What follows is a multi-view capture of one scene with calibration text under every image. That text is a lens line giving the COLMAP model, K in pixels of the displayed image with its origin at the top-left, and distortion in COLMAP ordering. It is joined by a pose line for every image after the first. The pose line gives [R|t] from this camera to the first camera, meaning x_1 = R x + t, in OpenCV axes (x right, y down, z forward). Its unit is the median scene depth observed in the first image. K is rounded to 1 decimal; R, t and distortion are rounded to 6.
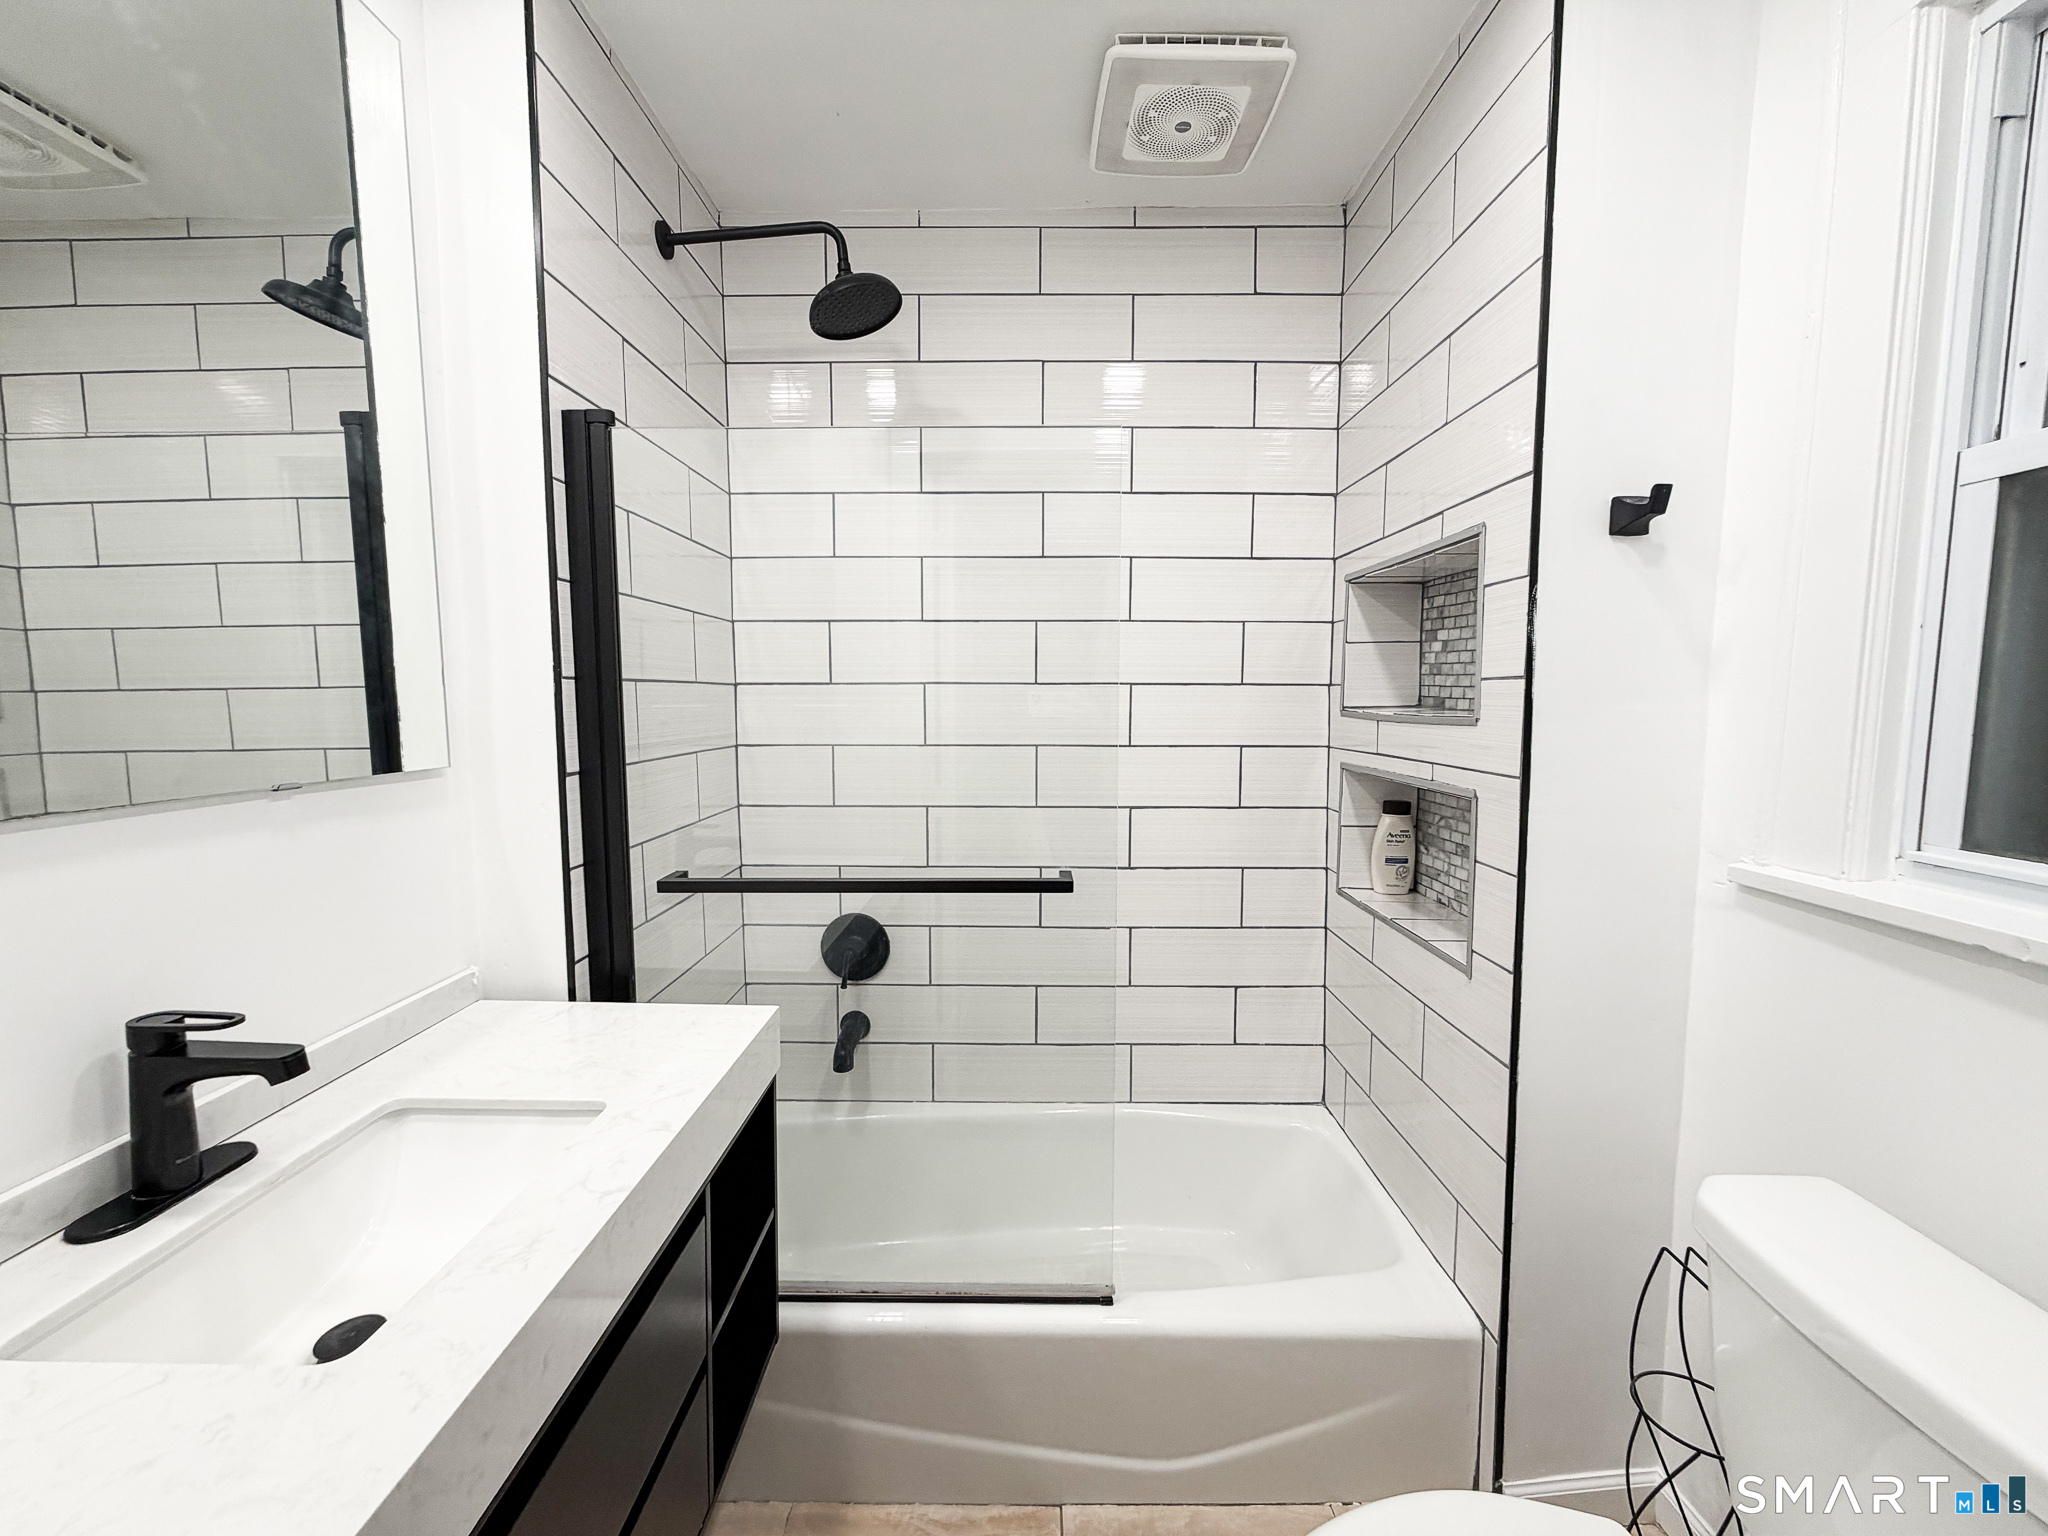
lens RADIAL K [[813.9, 0, 1021.0], [0, 813.9, 772.5], [0, 0, 1]] dist [-0.000480, -0.000102]
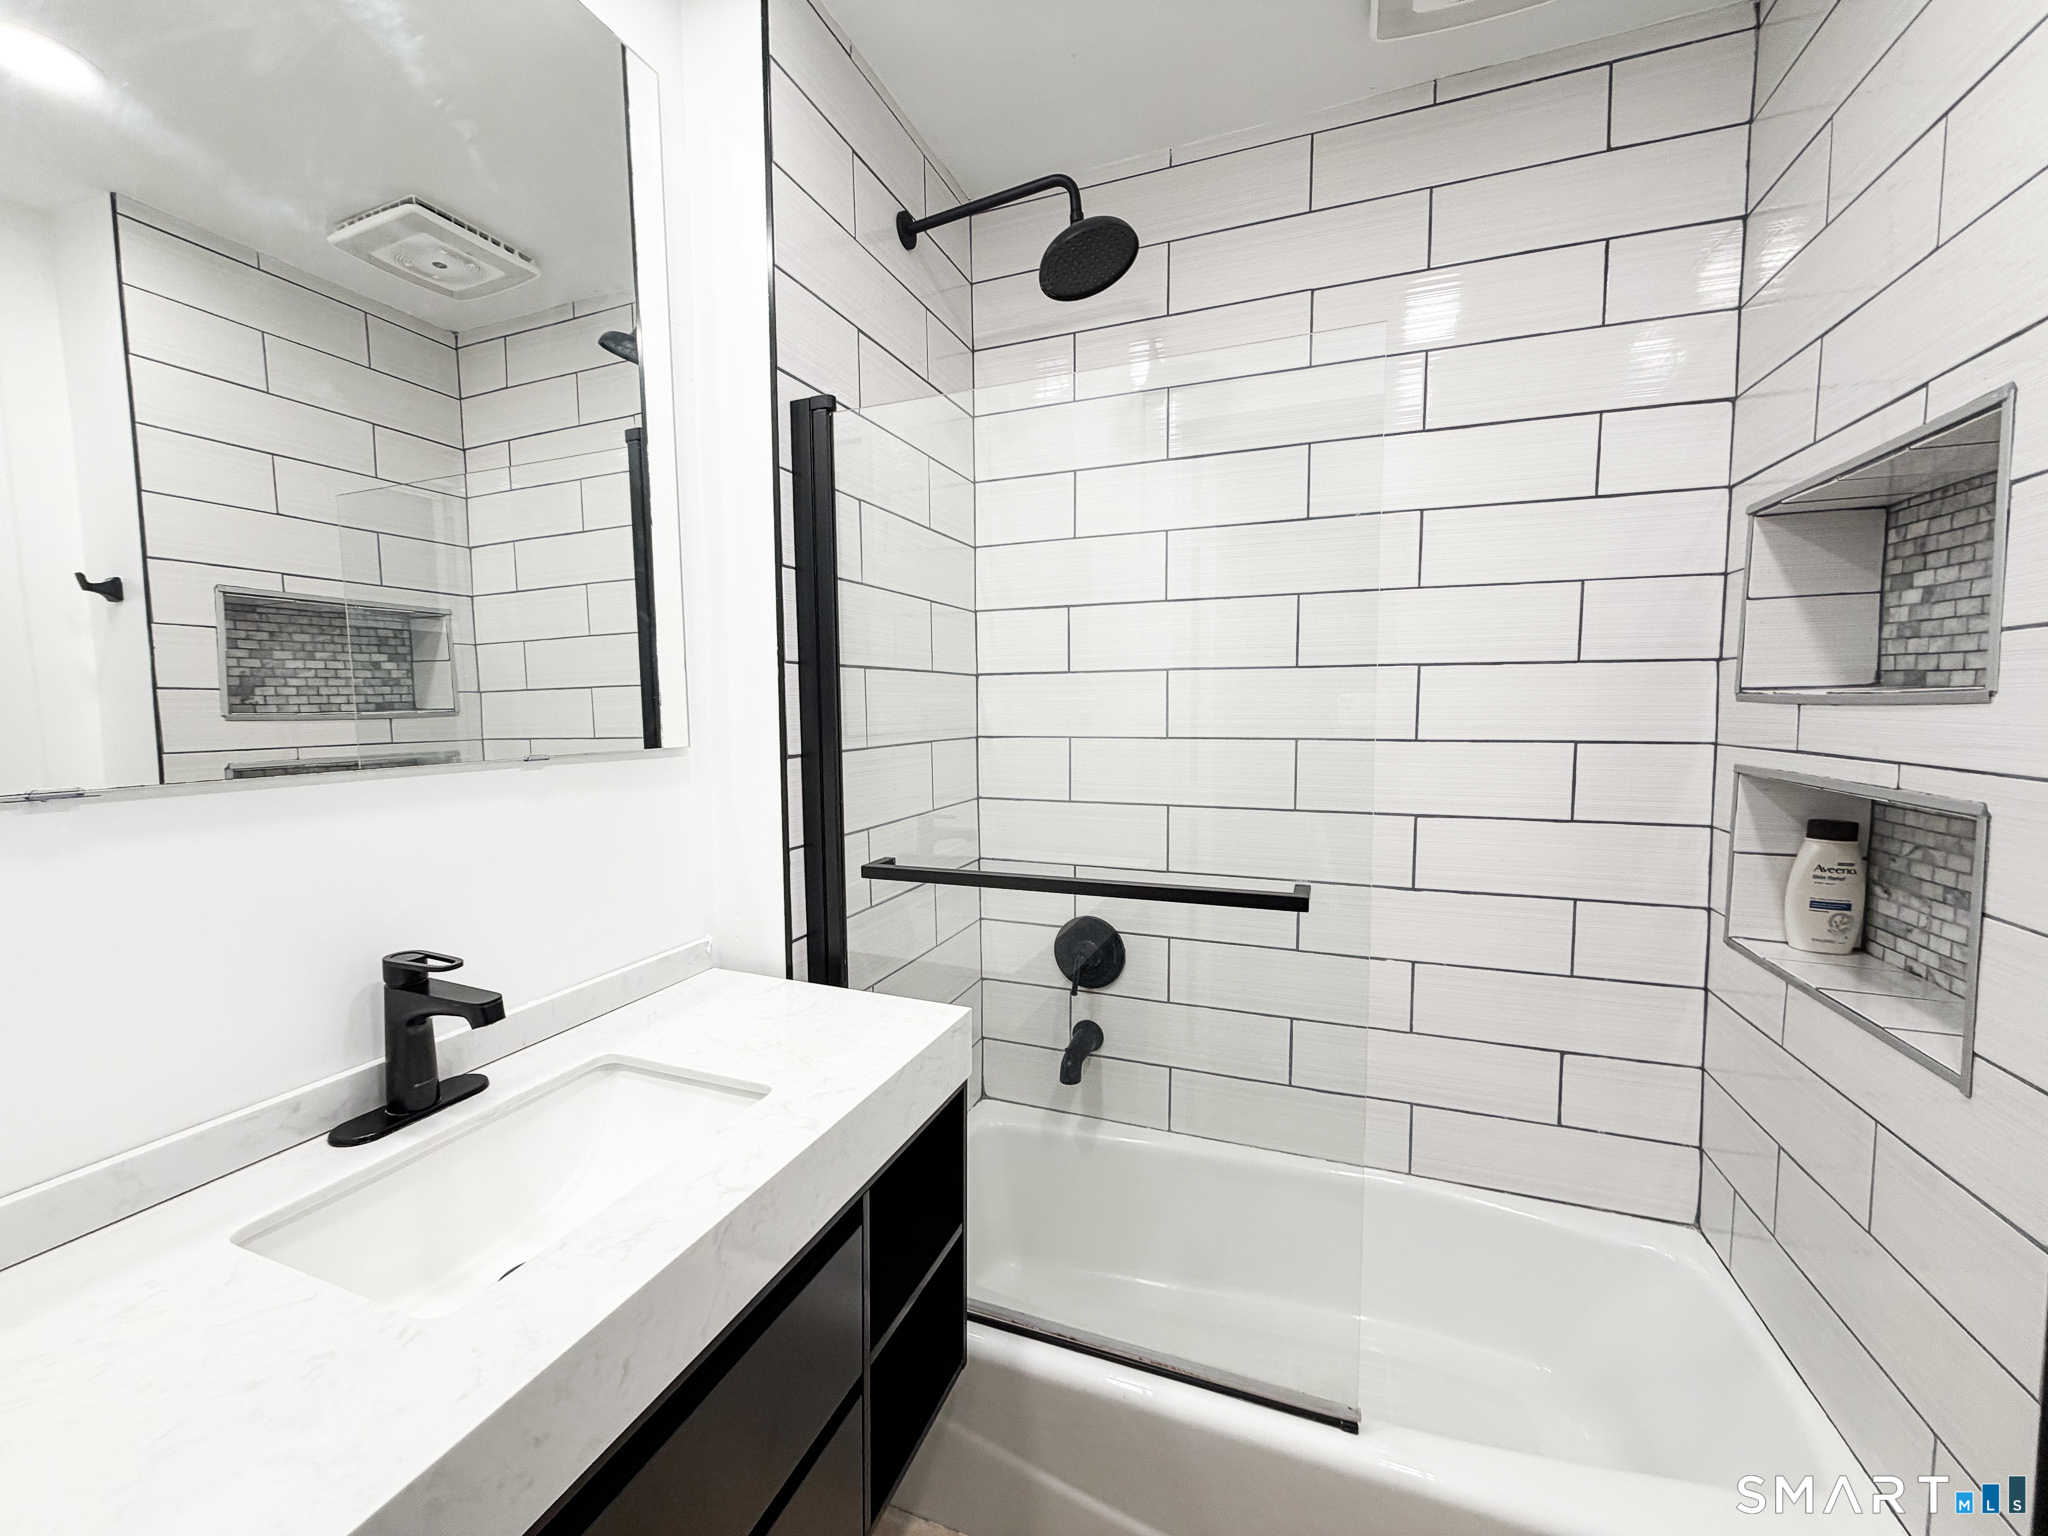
lens RADIAL K [[813.9, 0, 1021.0], [0, 813.9, 772.5], [0, 0, 1]] dist [-0.000480, -0.000102]
pose [[0.936134, 0.021636, -0.350977, 0.059639], [-0.024200, 0.999703, -0.002920, 0.014348], [0.350809, 0.011227, 0.936380, 0.111632]]
